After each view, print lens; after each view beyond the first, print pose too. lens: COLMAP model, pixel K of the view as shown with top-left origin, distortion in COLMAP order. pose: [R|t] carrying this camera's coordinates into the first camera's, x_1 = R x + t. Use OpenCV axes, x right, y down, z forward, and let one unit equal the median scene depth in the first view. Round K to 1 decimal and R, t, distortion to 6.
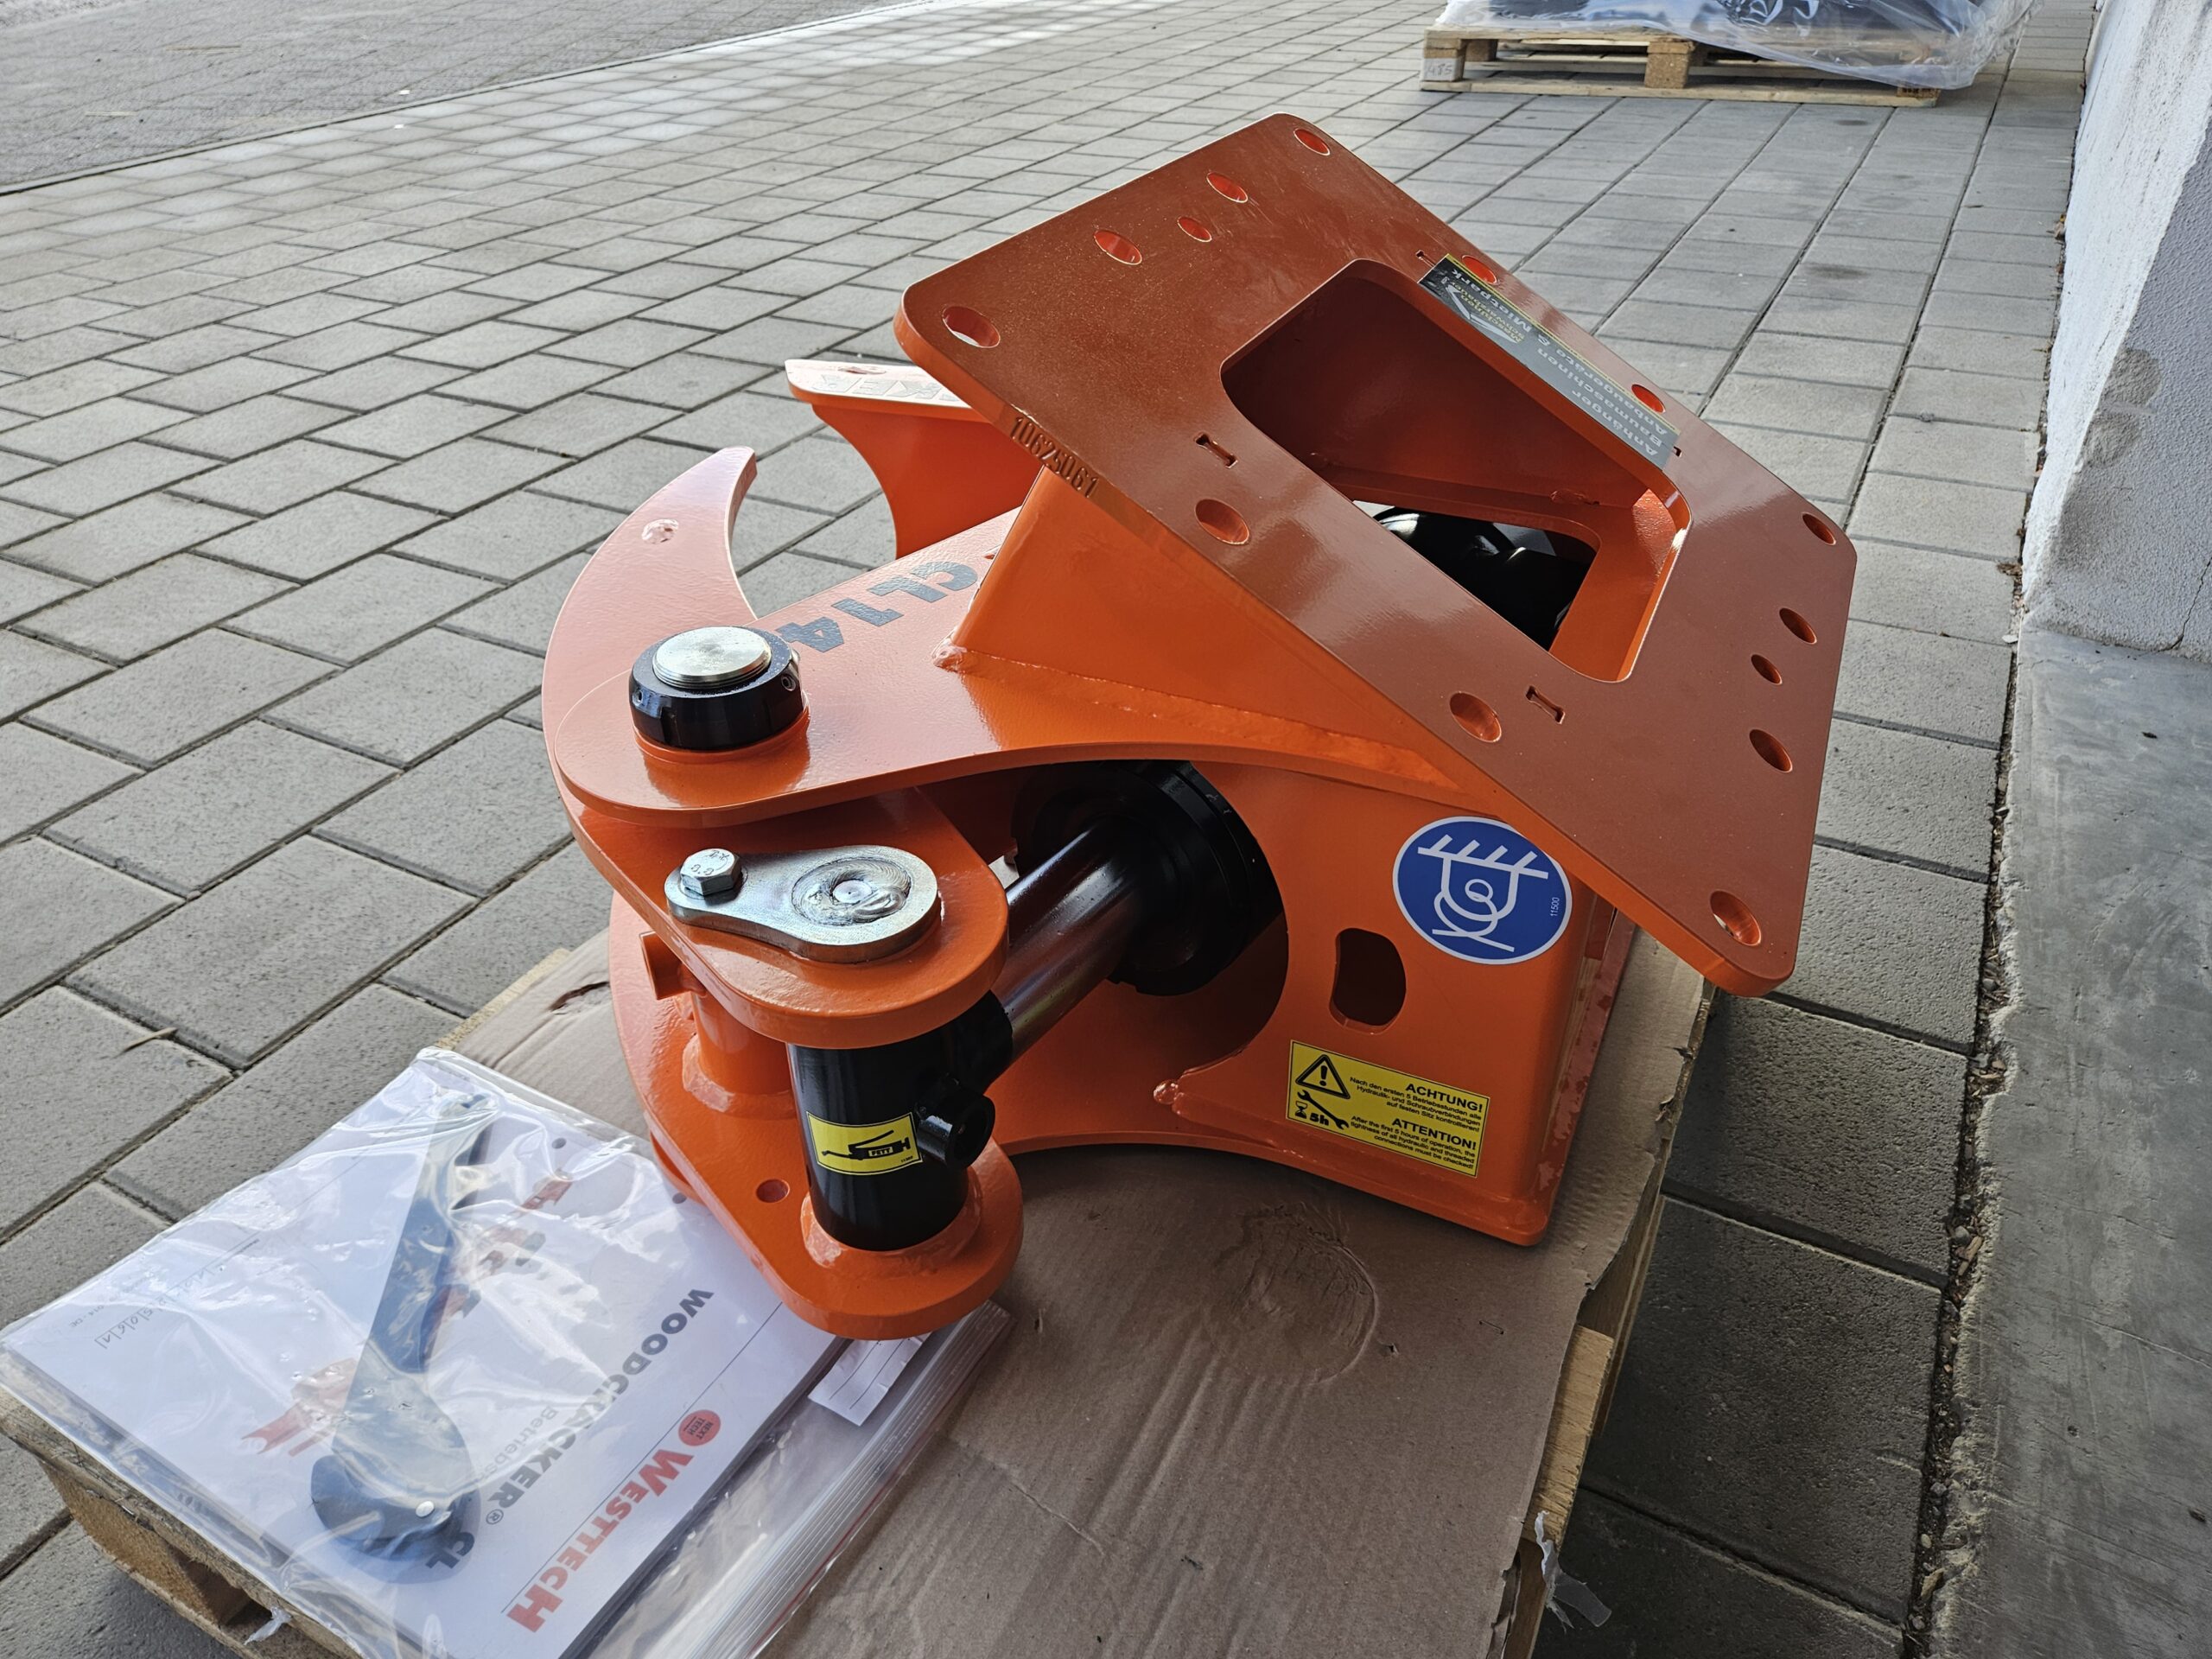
lens RADIAL K [[1482.7, 0, 1100.8], [0, 1482.7, 836.4], [0, 0, 1]] dist [0.063795, -0.060715]
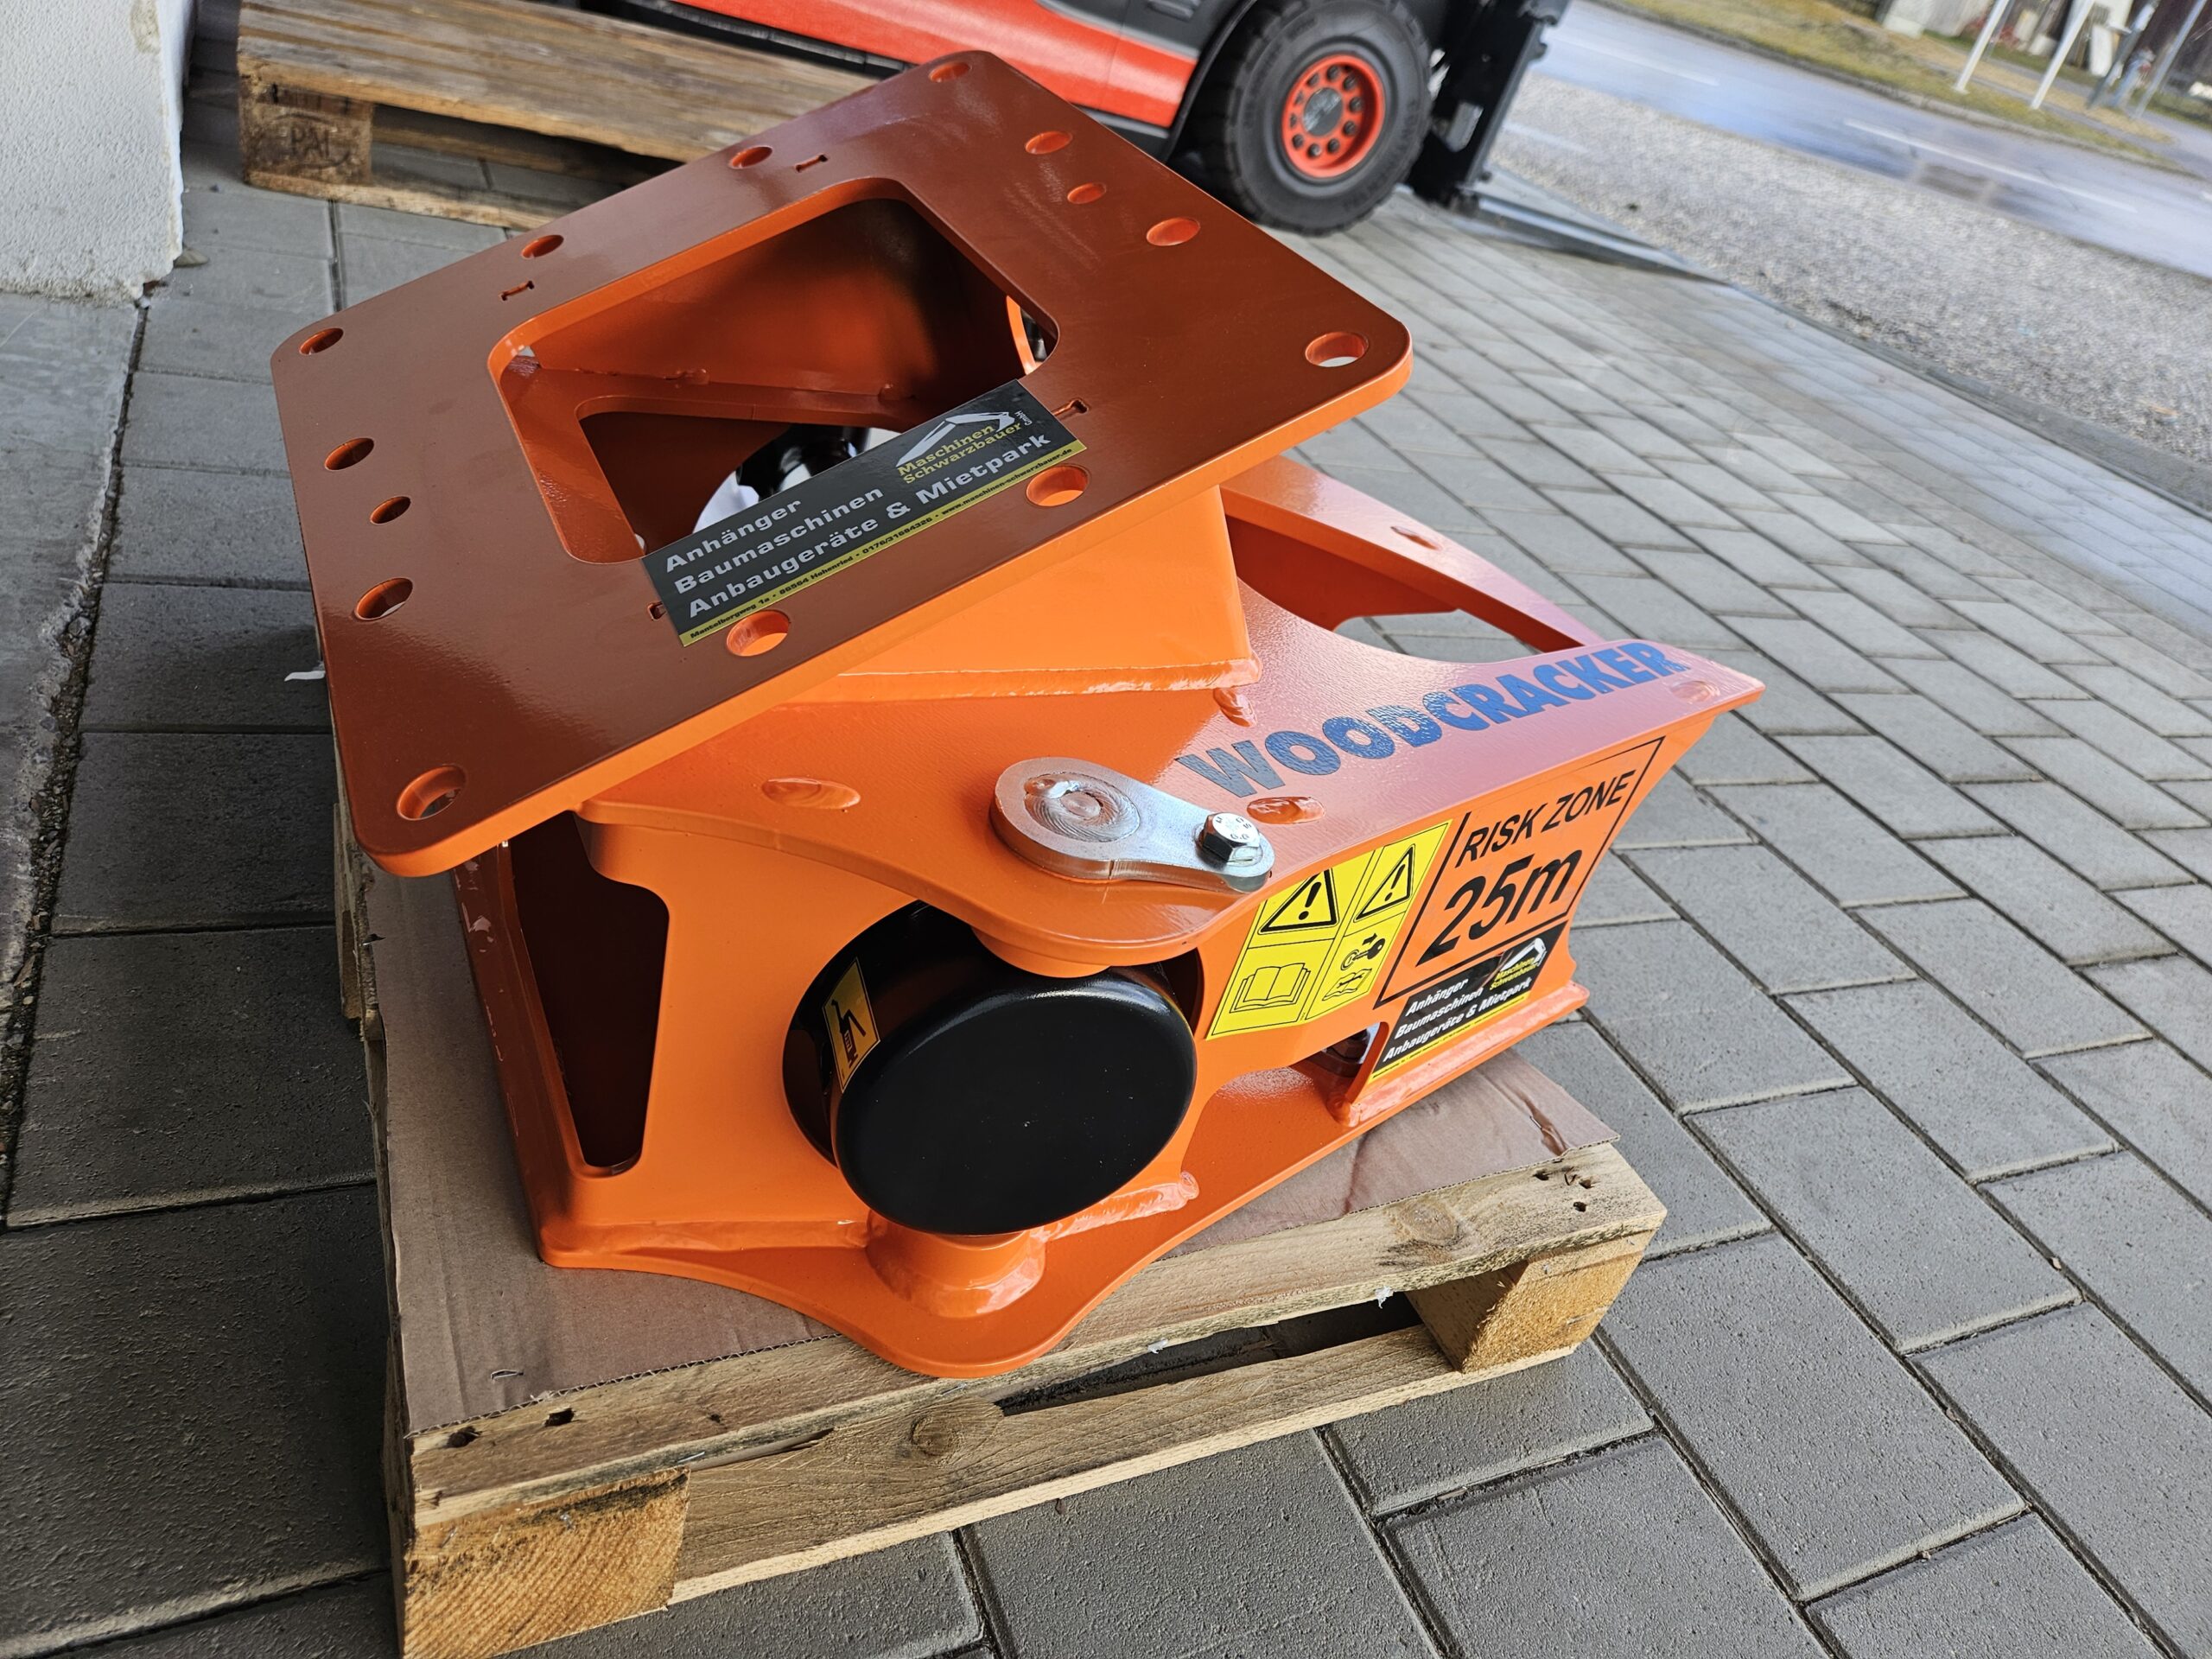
lens RADIAL K [[1493.0, 0, 1114.4], [0, 1493.0, 812.4], [0, 0, 1]] dist [0.063497, -0.060831]
pose [[-0.589317, 0.328994, -0.737881, 0.749520], [-0.637602, 0.371505, 0.674869, -0.766051], [0.496154, 0.868186, -0.009167, 1.123706]]
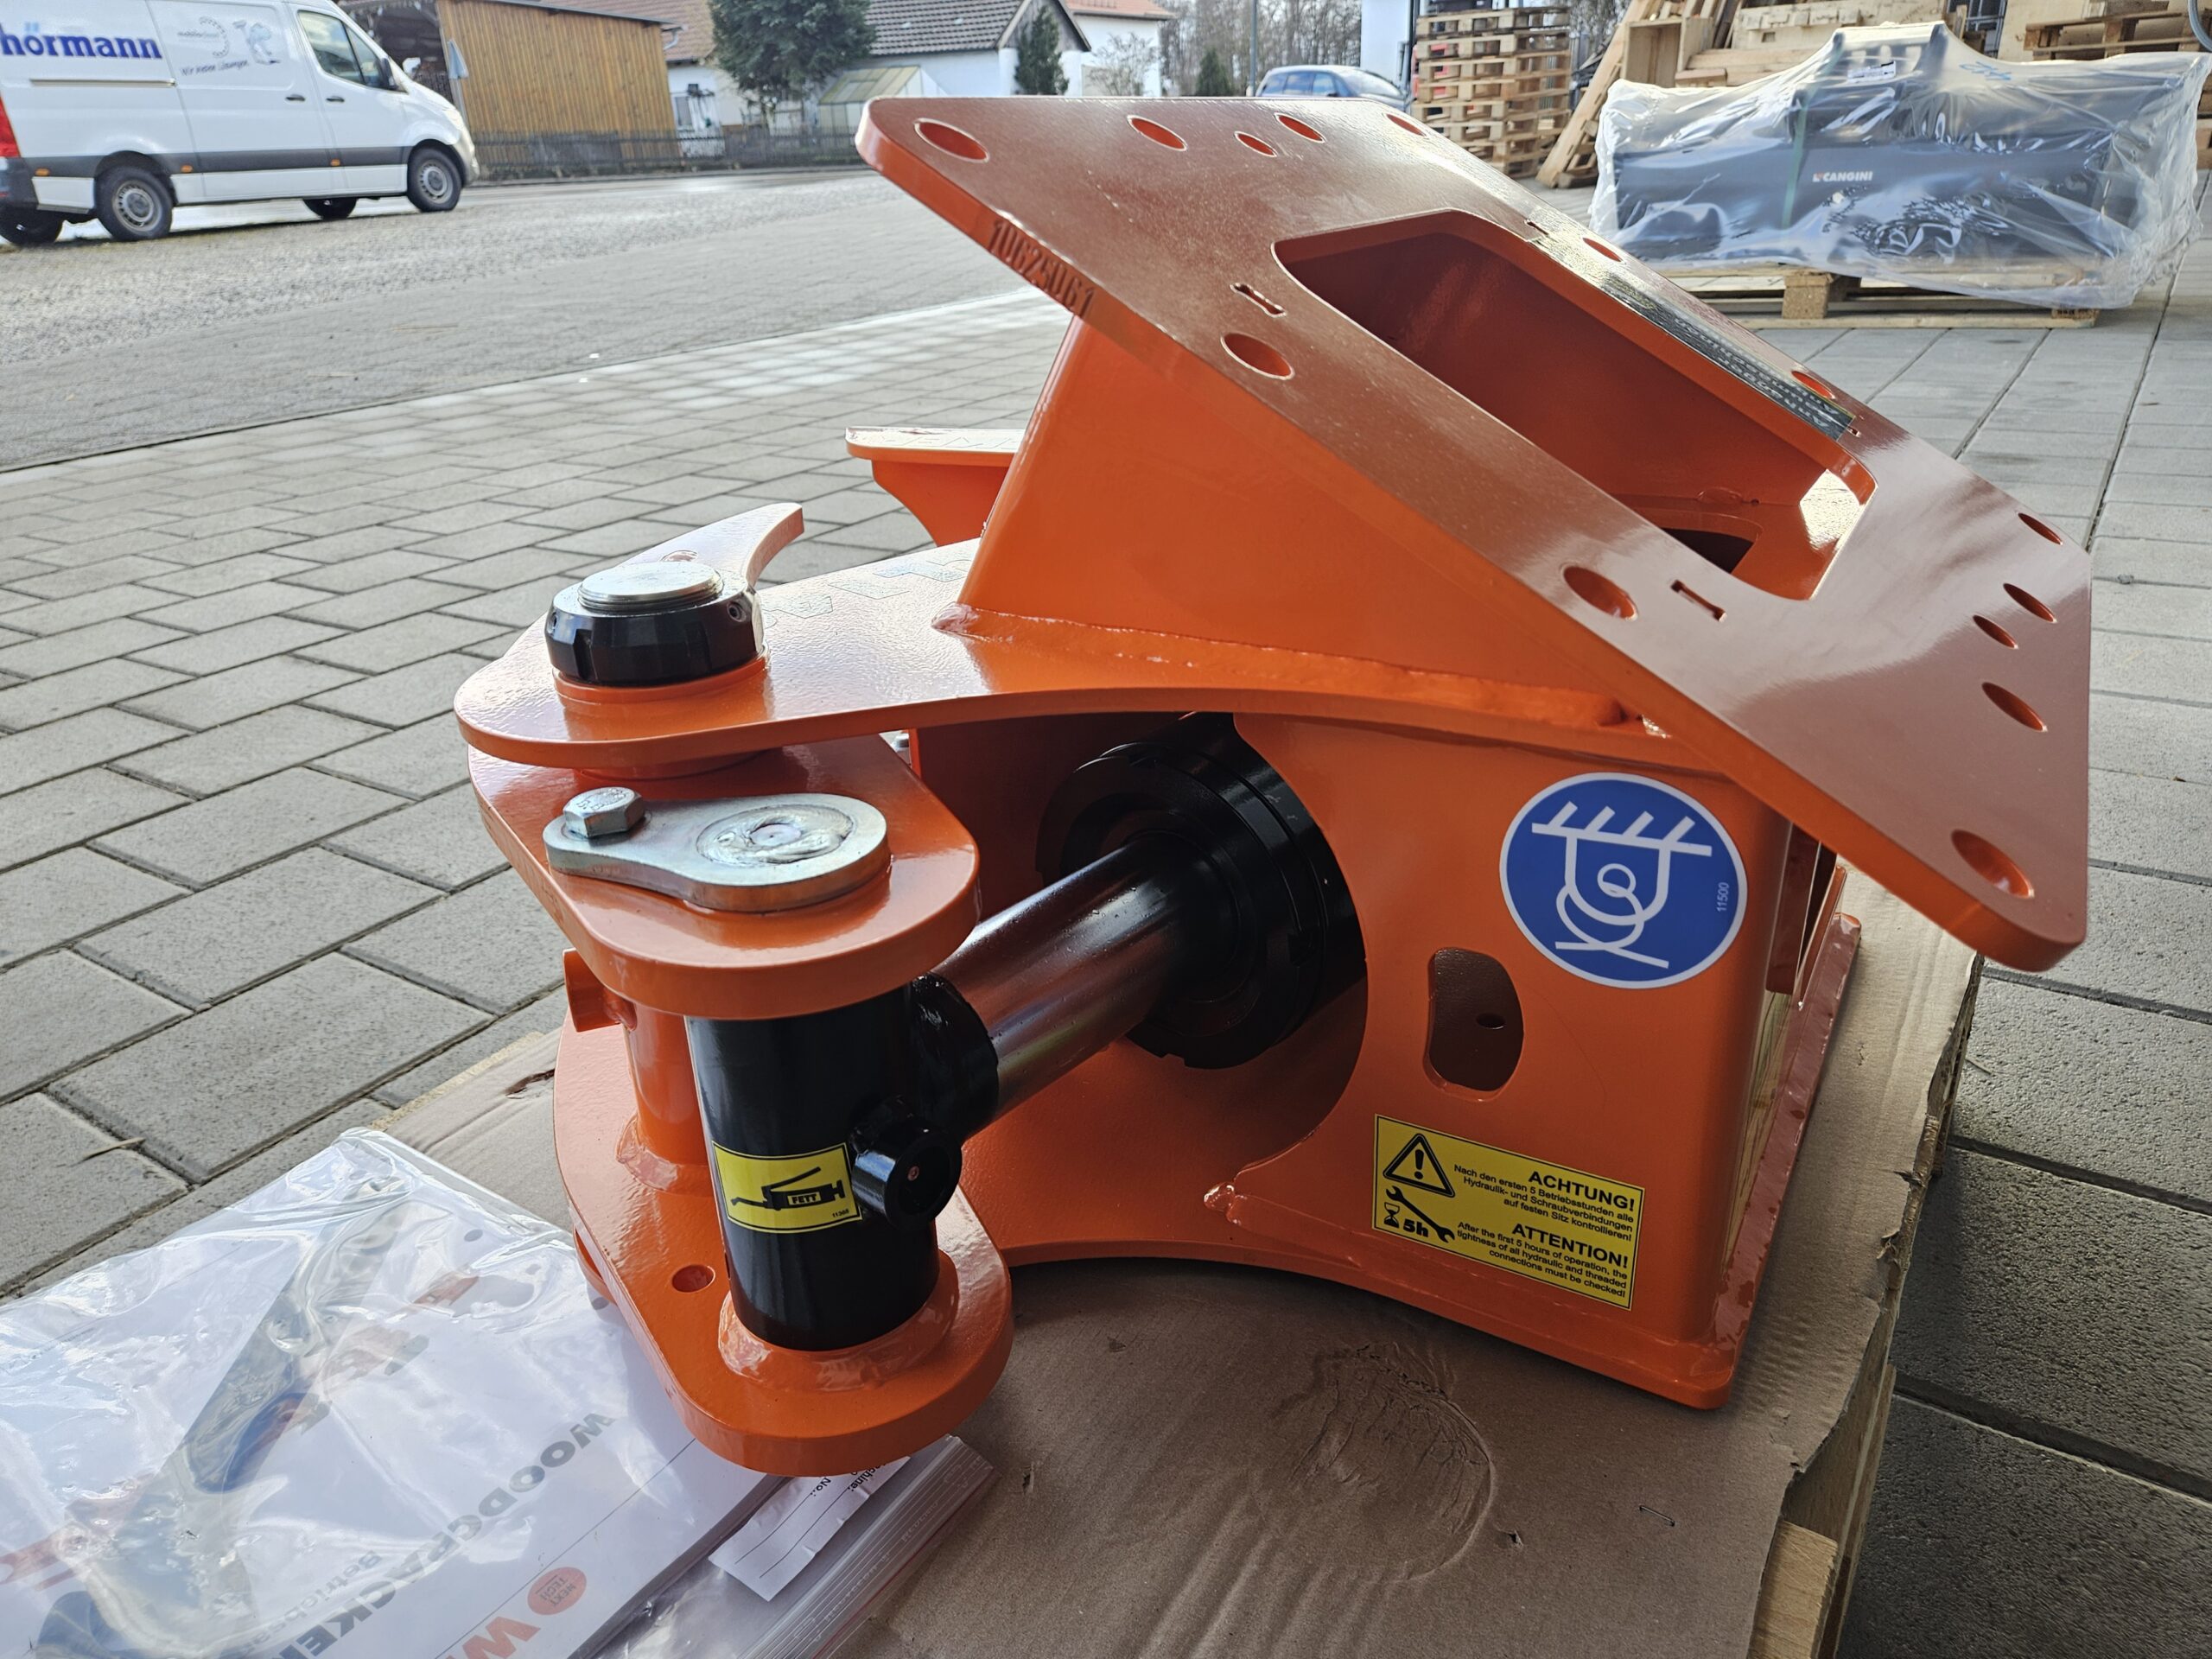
lens RADIAL K [[1488.9, 0, 1102.7], [0, 1488.9, 832.2], [0, 0, 1]] dist [0.057731, -0.053171]
pose [[0.995424, 0.011847, -0.094822, 0.050384], [-0.028127, 0.984653, -0.172244, 0.110937], [0.091326, 0.174122, 0.980480, 0.173214]]
